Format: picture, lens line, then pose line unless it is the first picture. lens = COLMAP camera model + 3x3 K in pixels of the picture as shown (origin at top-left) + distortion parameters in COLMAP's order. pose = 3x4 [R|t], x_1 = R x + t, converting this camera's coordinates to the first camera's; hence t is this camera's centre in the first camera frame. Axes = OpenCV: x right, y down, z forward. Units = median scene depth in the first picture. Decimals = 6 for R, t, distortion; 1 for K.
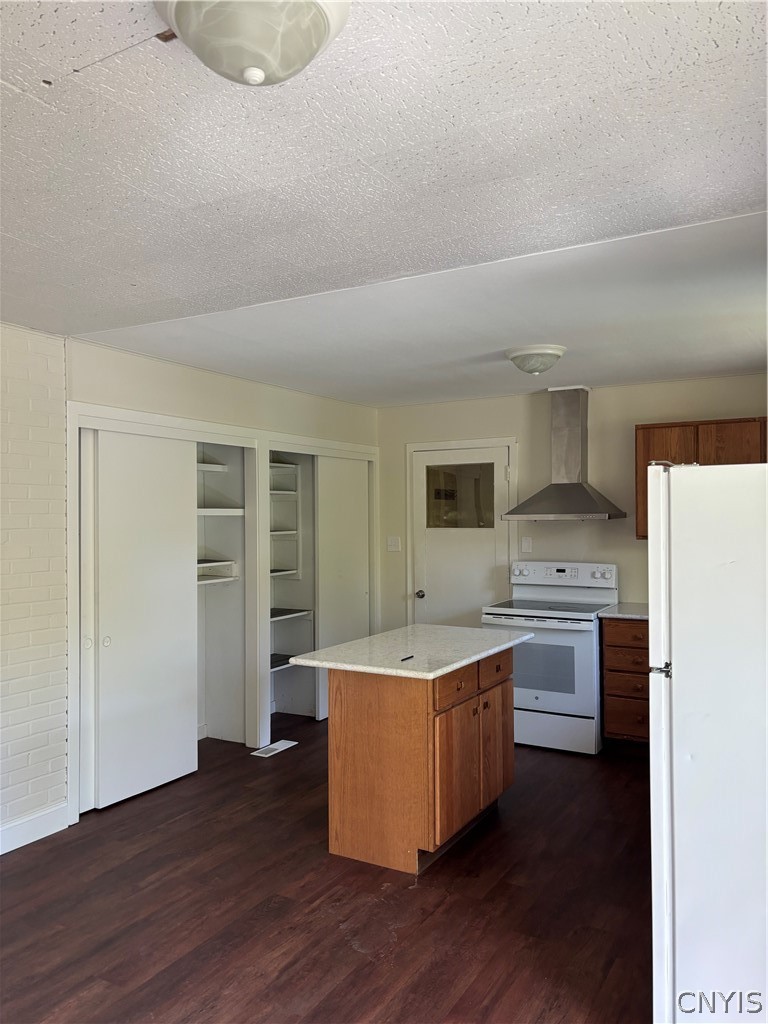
lens RADIAL K [[775.2, 0, 392.4], [0, 775.2, 519.0], [0, 0, 1]] dist [0.051496, -0.062357]
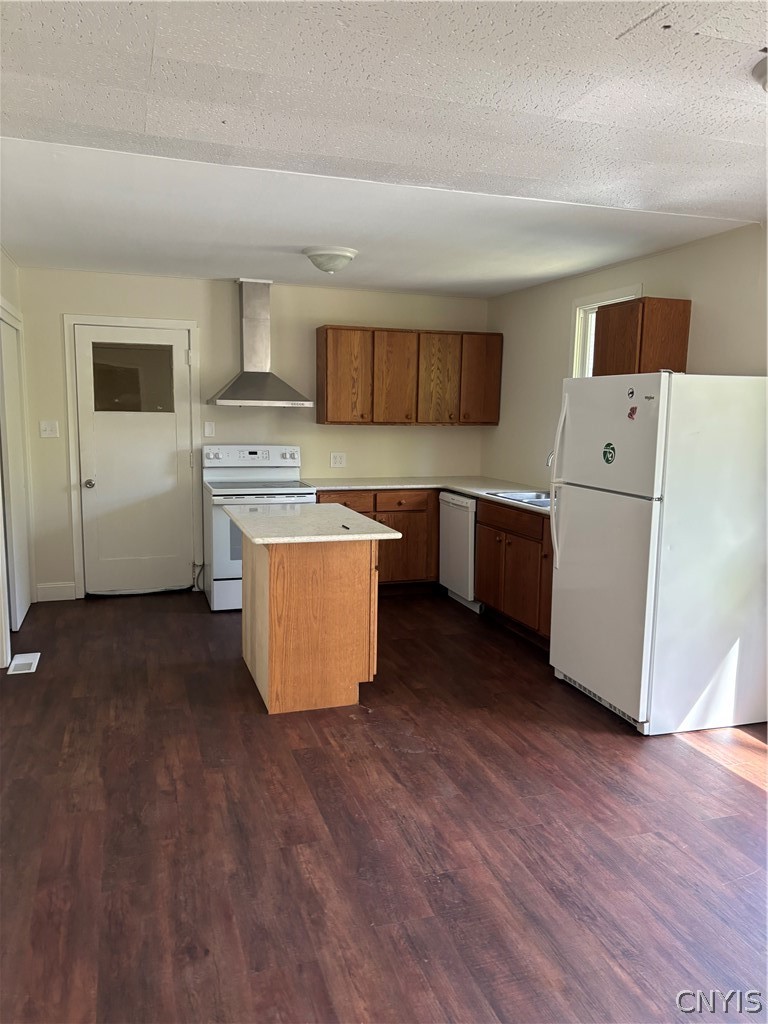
lens RADIAL K [[775.2, 0, 392.4], [0, 775.2, 519.0], [0, 0, 1]] dist [0.051496, -0.062357]
pose [[0.662528, -0.085655, 0.744124, -0.663036], [-0.019161, 0.991177, 0.131152, 0.016064], [-0.748792, -0.101150, 0.655041, 0.178753]]
